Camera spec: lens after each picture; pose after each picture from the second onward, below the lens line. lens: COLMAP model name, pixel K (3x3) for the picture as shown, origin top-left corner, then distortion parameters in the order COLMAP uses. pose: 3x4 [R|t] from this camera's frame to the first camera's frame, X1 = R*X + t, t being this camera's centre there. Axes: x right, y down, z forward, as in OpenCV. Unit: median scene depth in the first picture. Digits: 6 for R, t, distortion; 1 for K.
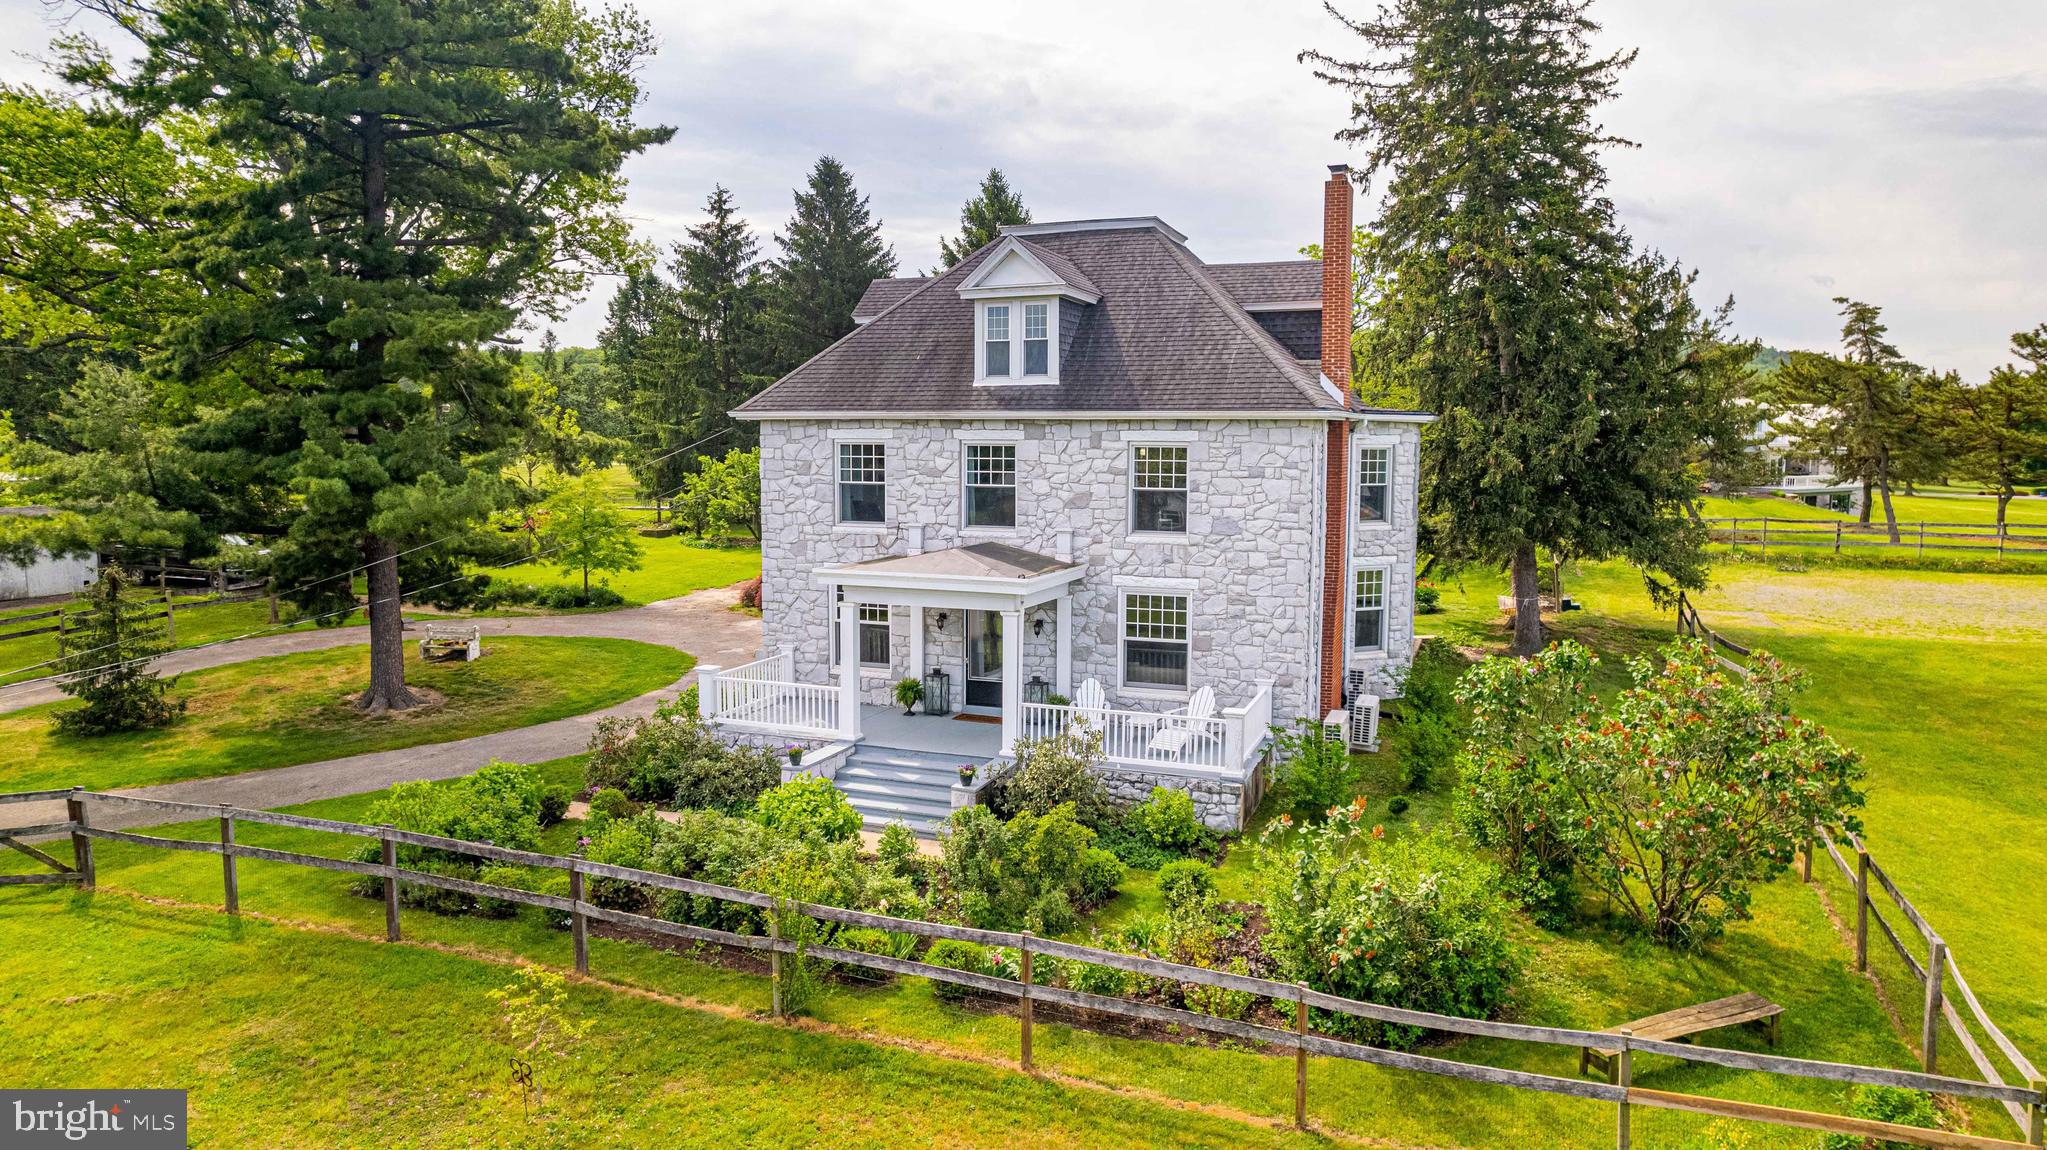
lens RADIAL K [[1310.2, 0, 1018.1], [0, 1310.2, 558.2], [0, 0, 1]] dist [-0.082294, 0.077371]
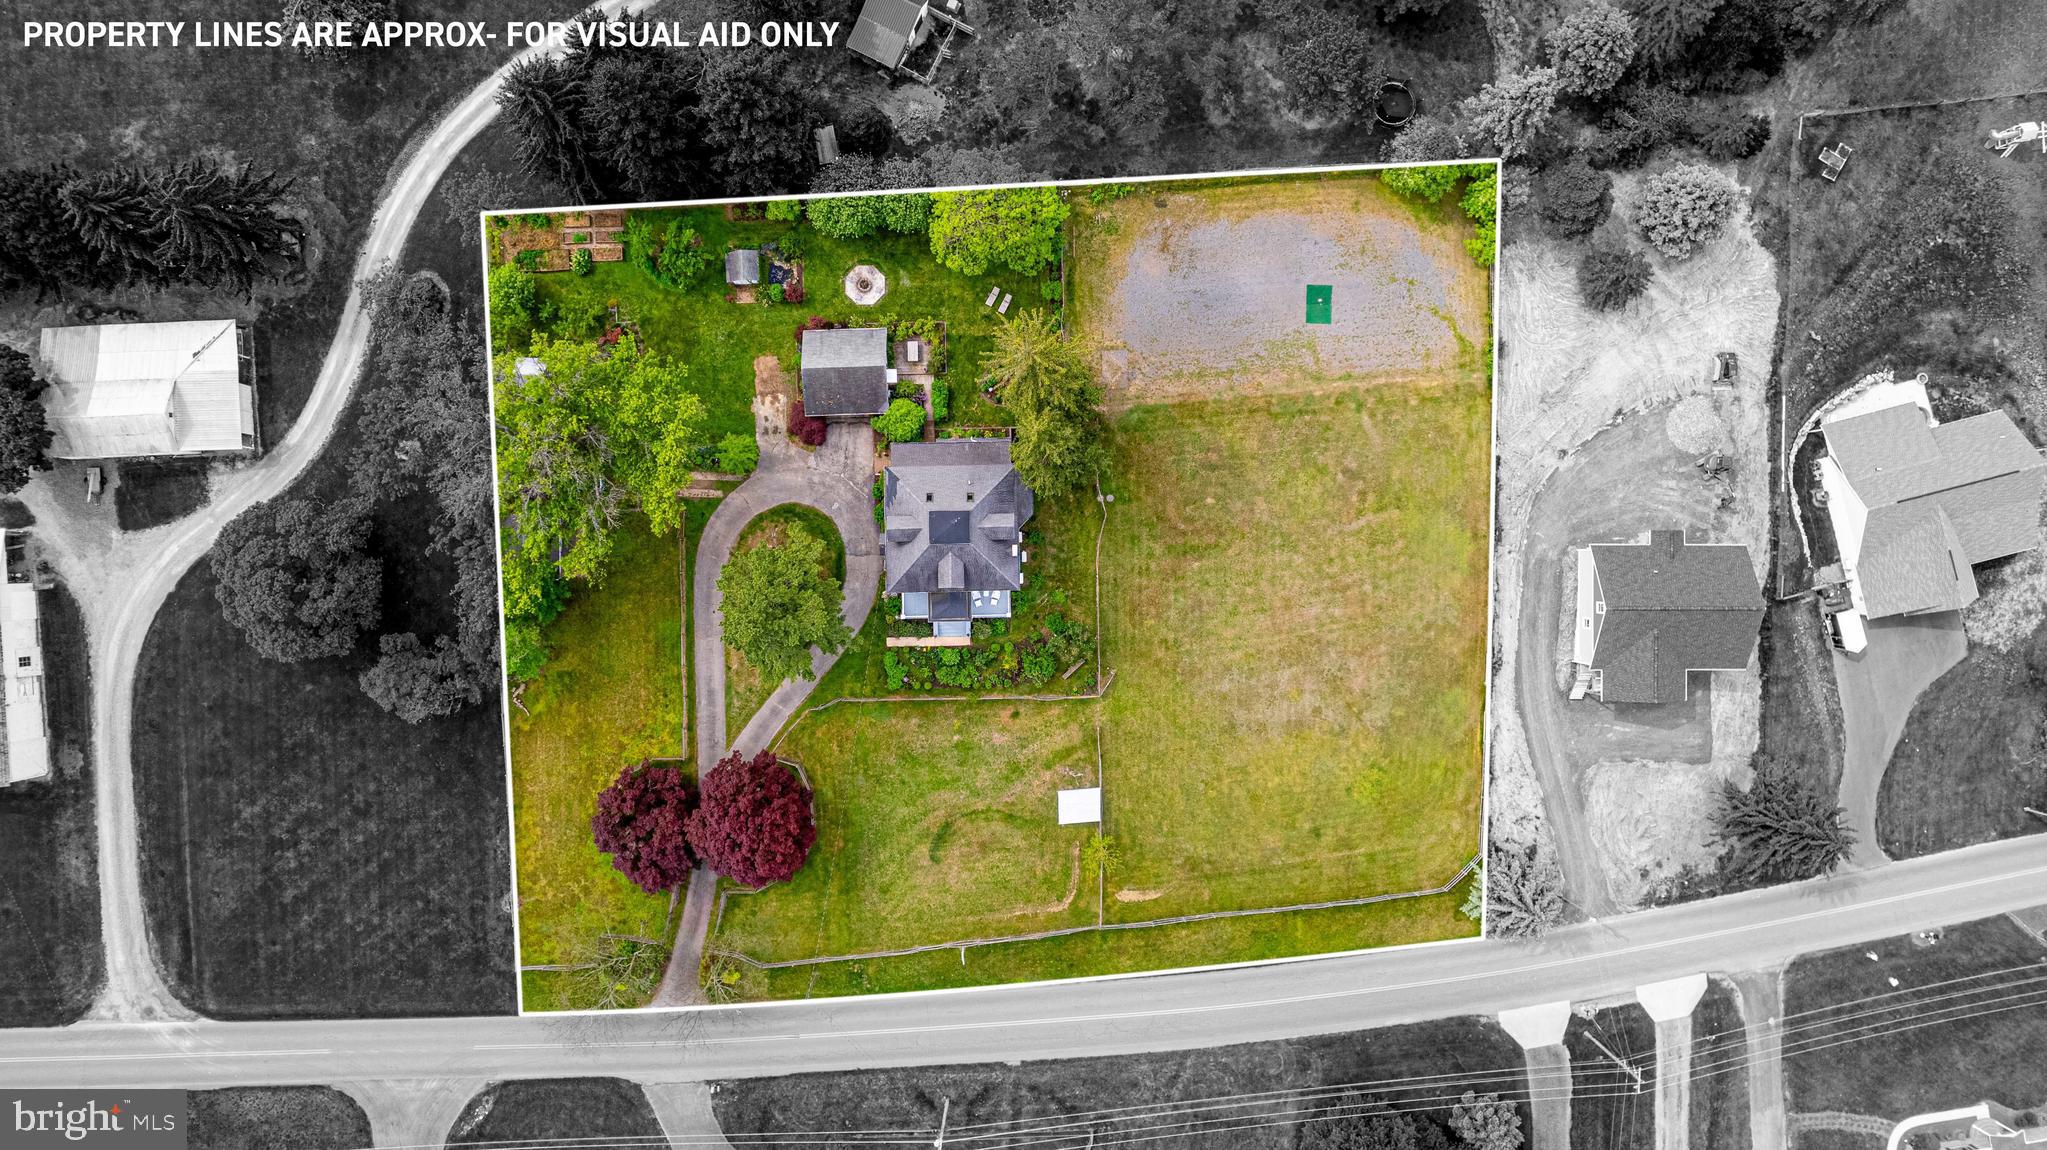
lens RADIAL K [[1310.2, 0, 1024.4], [0, 1310.2, 557.1], [0, 0, 1]] dist [-0.082294, 0.077371]
pose [[0.929914, -0.367769, -0.002425, 0.288021], [0.034722, 0.081228, 0.996091, -4.838449], [-0.366134, -0.926363, 0.088304, 0.588837]]
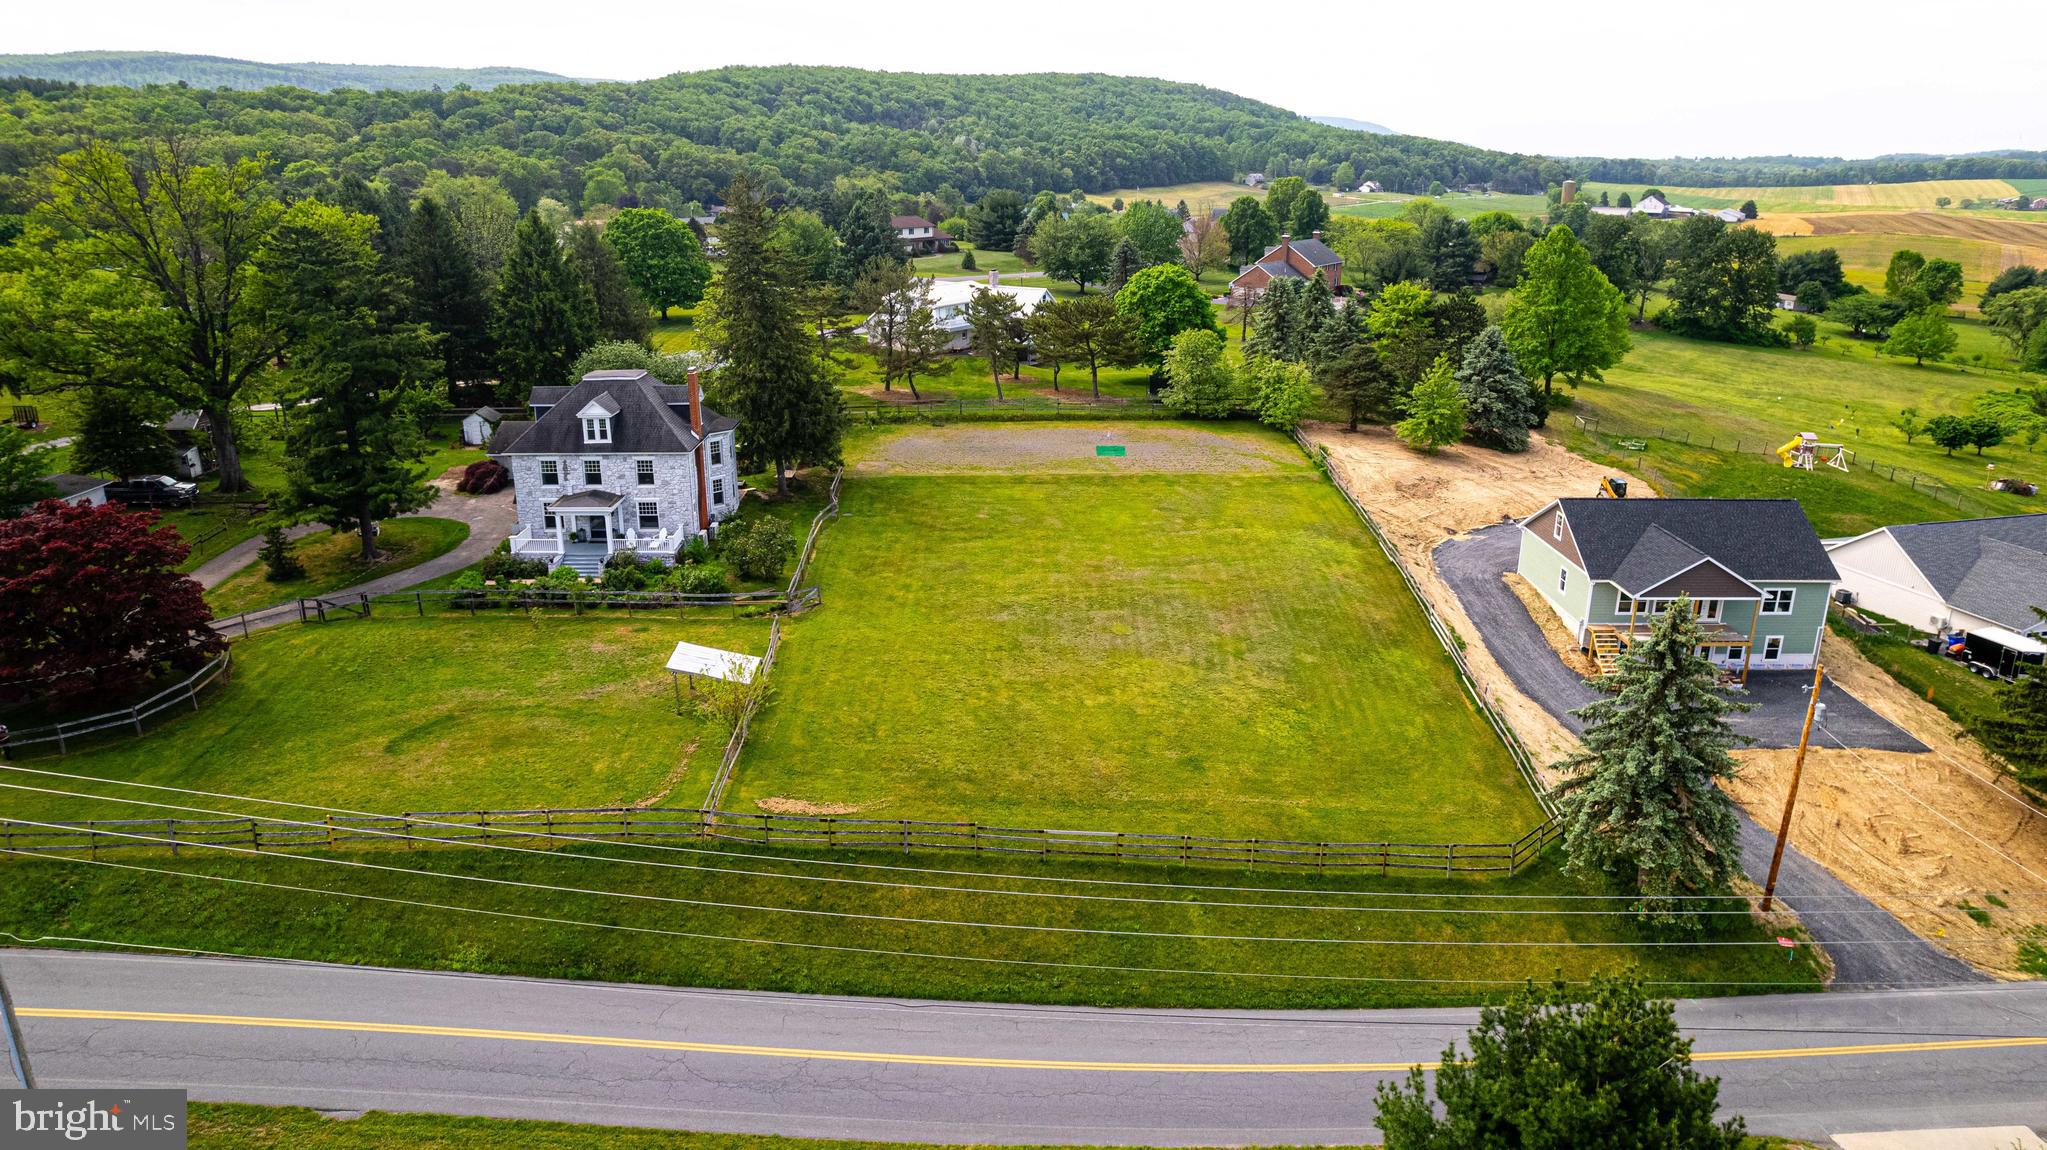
lens RADIAL K [[1310.2, 0, 1022.5], [0, 1310.2, 569.2], [0, 0, 1]] dist [-0.082294, 0.077371]
pose [[0.929010, -0.114452, 0.351910, -0.199496], [0.035936, 0.974377, 0.222031, -0.517338], [-0.368305, -0.193623, 0.909319, -2.476692]]
